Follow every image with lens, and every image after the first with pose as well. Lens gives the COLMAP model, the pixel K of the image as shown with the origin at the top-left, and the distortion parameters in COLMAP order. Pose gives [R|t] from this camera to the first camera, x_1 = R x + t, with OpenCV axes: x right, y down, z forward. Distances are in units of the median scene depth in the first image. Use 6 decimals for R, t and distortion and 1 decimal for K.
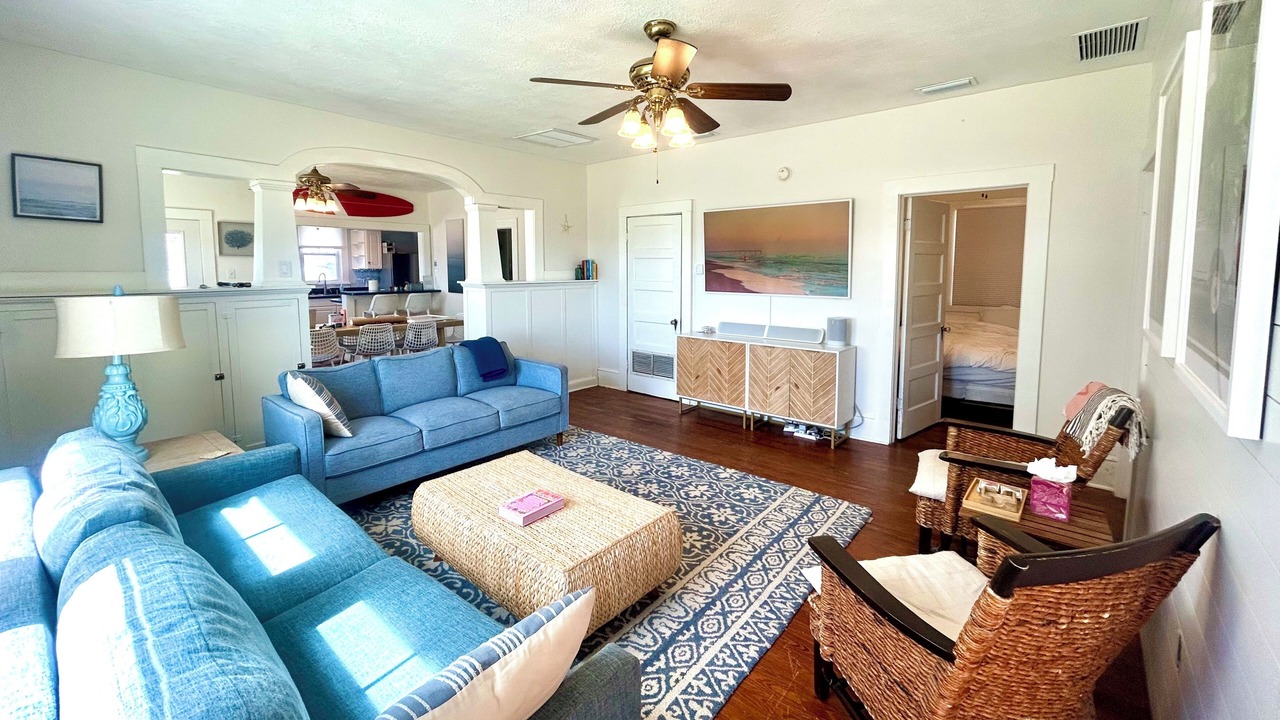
lens RADIAL K [[513.1, 0, 638.8], [0, 513.1, 303.8], [0, 0, 1]] dist [-0.000634, 0.000392]
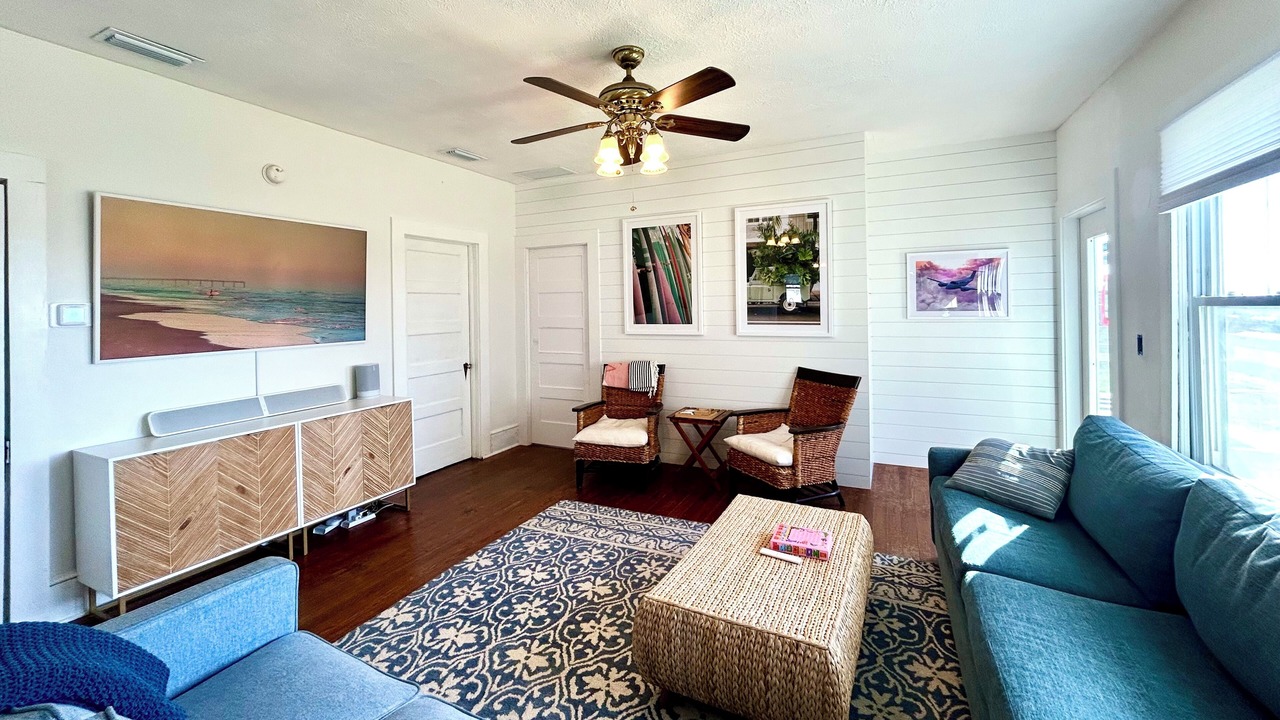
lens RADIAL K [[513.1, 0, 638.8], [0, 513.1, 303.8], [0, 0, 1]] dist [-0.000634, 0.000392]
pose [[-0.234993, 0.006767, 0.971973, -0.666051], [0.091192, 0.995719, 0.015115, -0.056187], [-0.967710, 0.092188, -0.234604, 0.917683]]
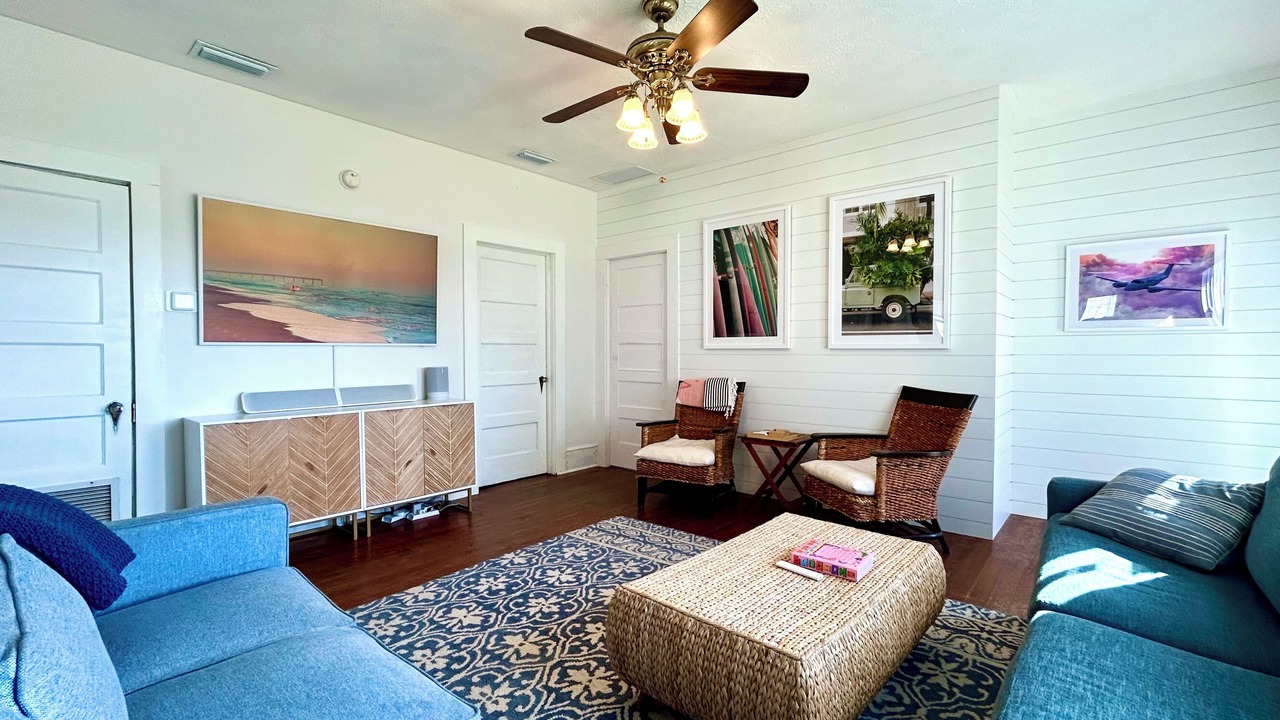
lens RADIAL K [[554.5, 0, 632.3], [0, 554.5, 360.4], [0, 0, 1]] dist [0.000386, -0.000218]
pose [[0.023185, -0.020899, 0.999513, -0.663374], [0.078411, 0.996740, 0.019022, 0.028986], [-0.996651, 0.077932, 0.024749, 0.783501]]
